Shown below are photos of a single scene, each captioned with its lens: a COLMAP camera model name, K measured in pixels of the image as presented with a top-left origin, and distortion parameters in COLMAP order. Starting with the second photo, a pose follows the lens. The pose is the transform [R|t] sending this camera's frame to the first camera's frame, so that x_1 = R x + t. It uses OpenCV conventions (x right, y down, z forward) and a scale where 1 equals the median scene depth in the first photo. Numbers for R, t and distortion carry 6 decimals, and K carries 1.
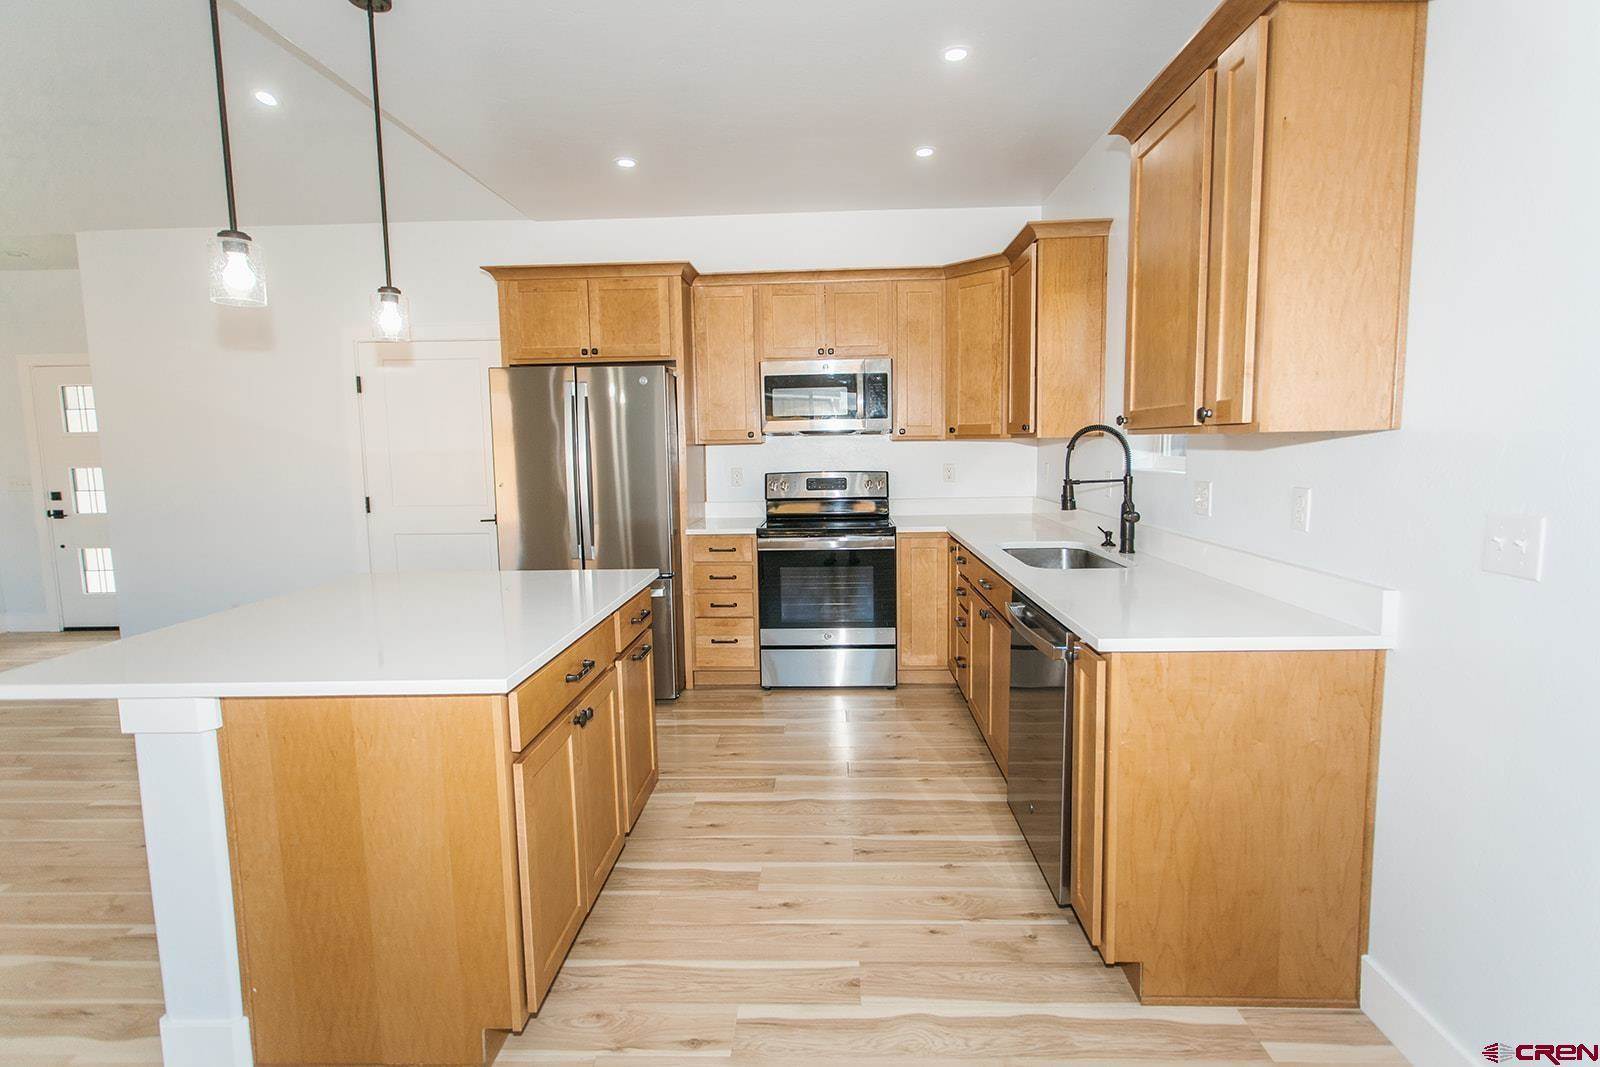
lens RADIAL K [[748.1, 0, 810.1], [0, 748.1, 520.0], [0, 0, 1]] dist [0.001485, 0.001691]
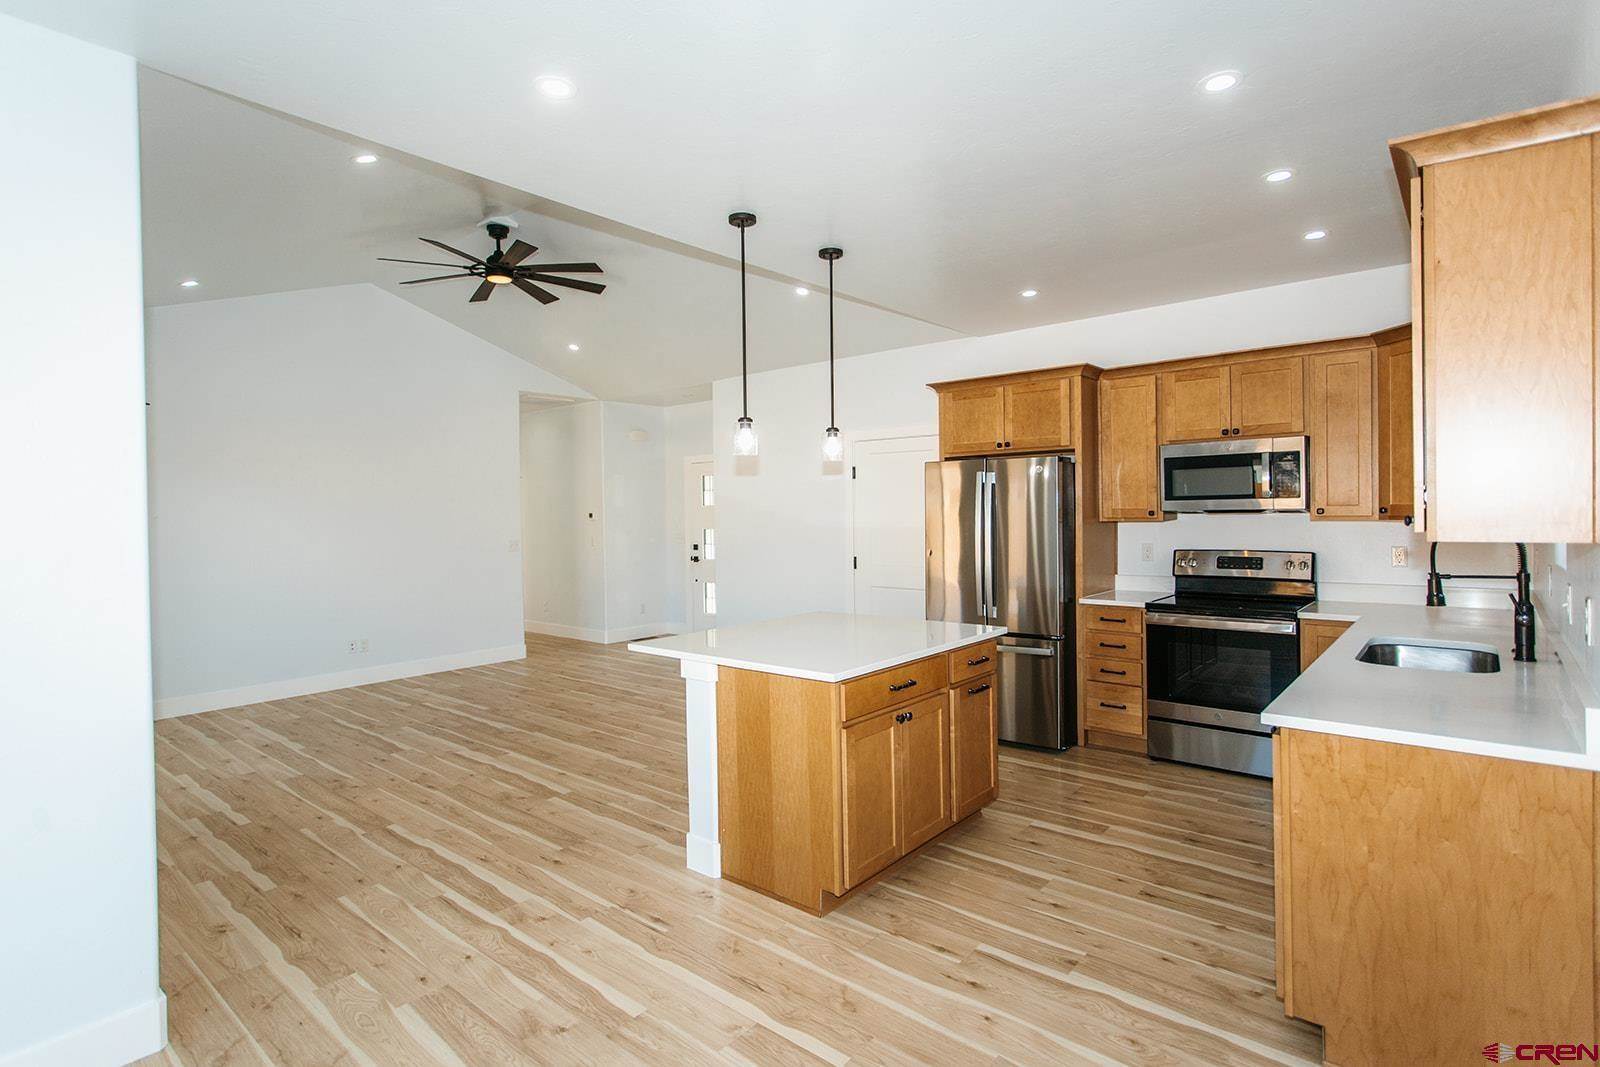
lens RADIAL K [[796.6, 0, 810.7], [0, 796.6, 520.4], [0, 0, 1]] dist [0.000421, 0.000929]
pose [[0.786774, 0.012411, -0.617117, 0.280833], [-0.060316, 0.996559, -0.056857, -0.013358], [0.614288, 0.081956, 0.784815, -0.208047]]
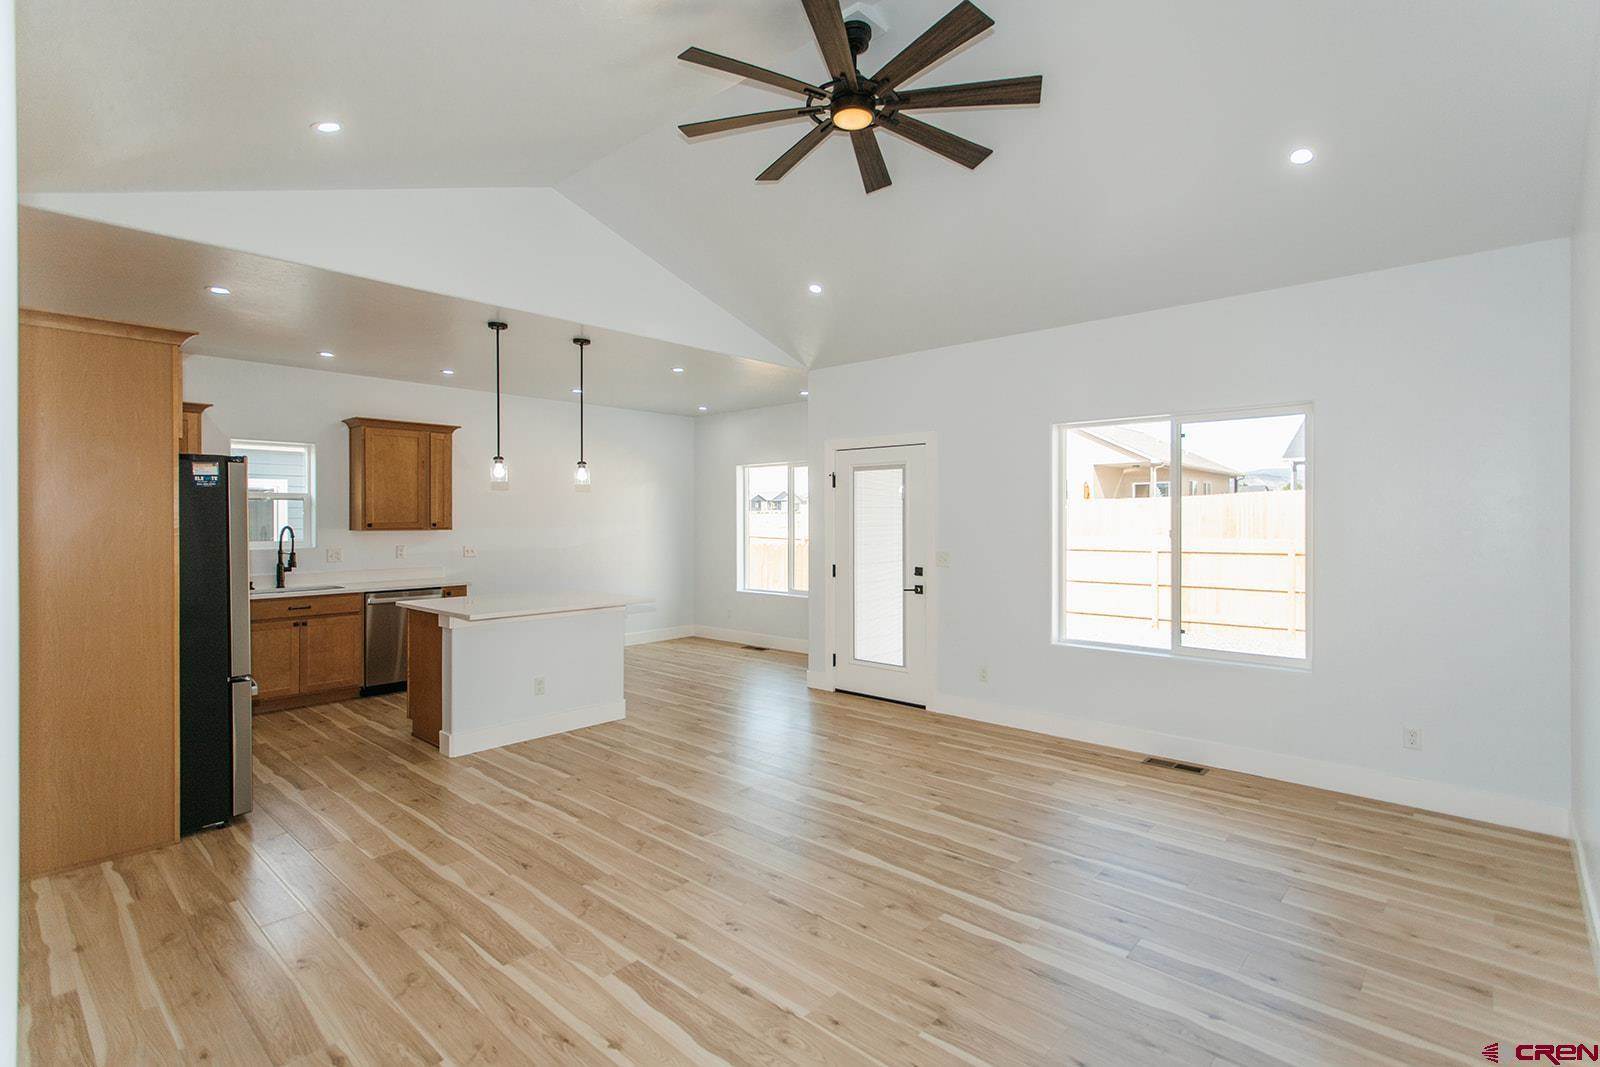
lens RADIAL K [[765.4, 0, 812.9], [0, 765.4, 520.1], [0, 0, 1]] dist [-0.001921, 0.007458]
pose [[-0.761821, 0.017300, 0.647557, -1.687725], [0.081347, 0.994285, 0.069138, -0.136943], [-0.642660, 0.105347, -0.758875, 1.343933]]
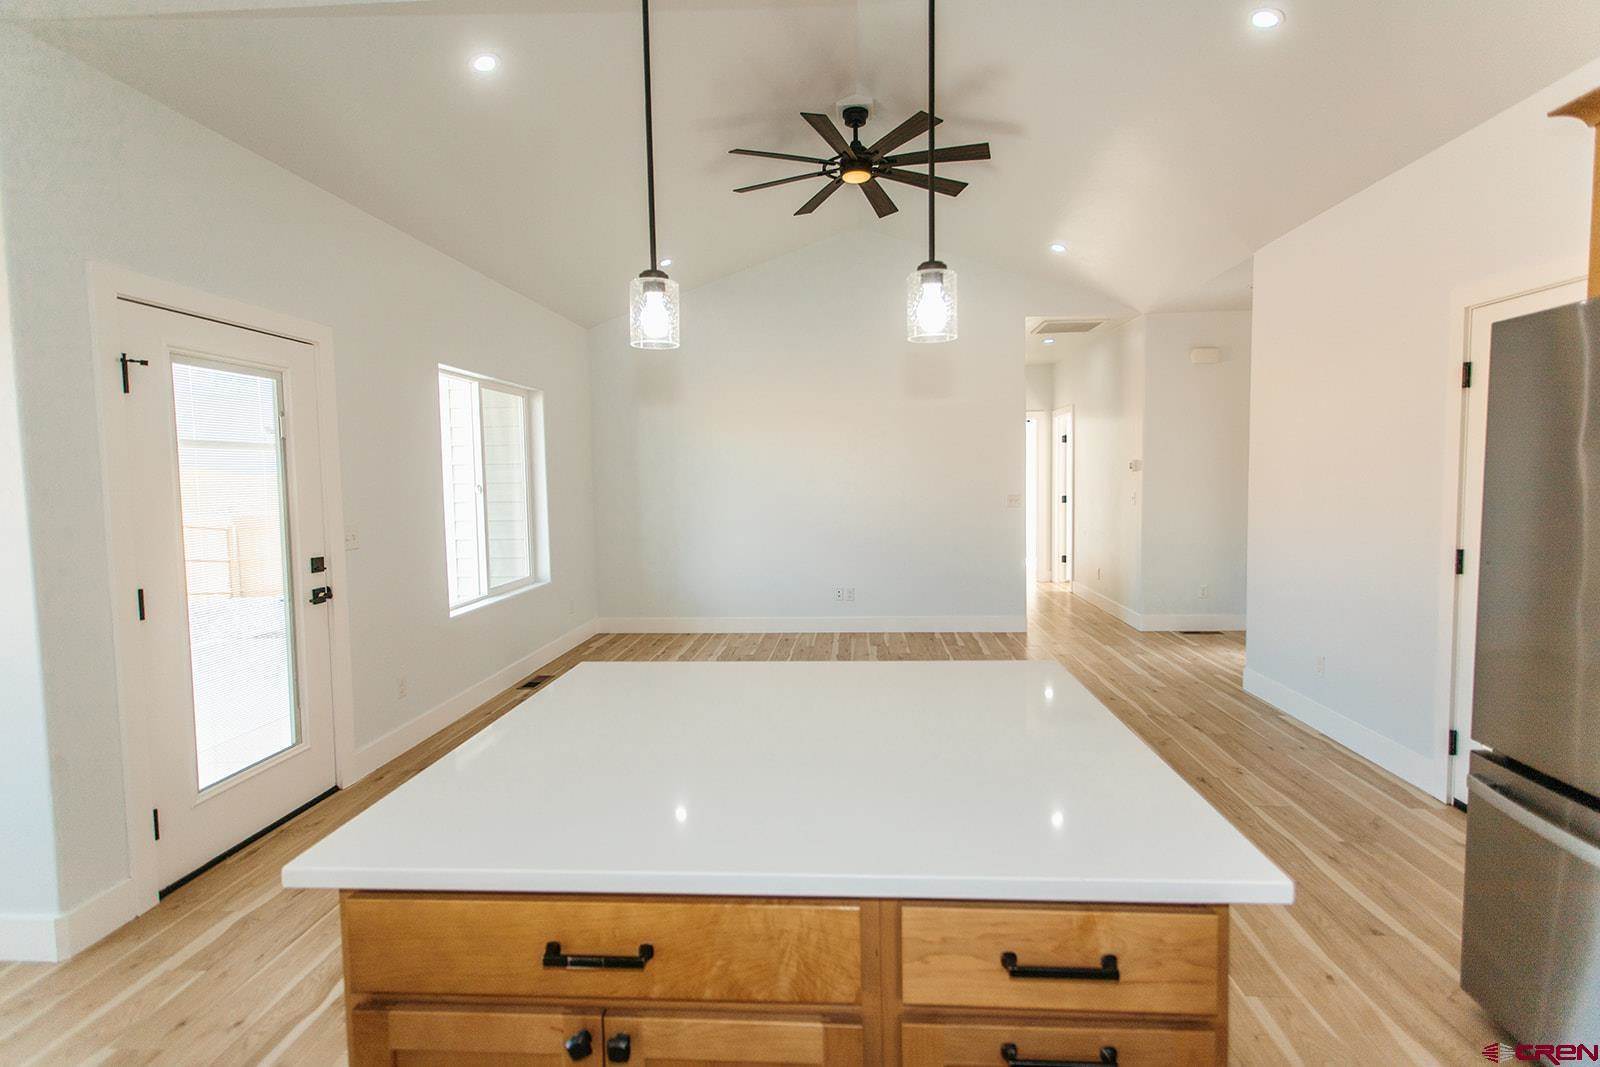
lens RADIAL K [[765.4, 0, 812.9], [0, 765.4, 520.1], [0, 0, 1]] dist [-0.001921, 0.007458]
pose [[-0.031277, 0.077115, -0.996531, 0.103544], [-0.087608, 0.992971, 0.079589, -0.079829], [0.995664, 0.089793, -0.024302, 0.600698]]
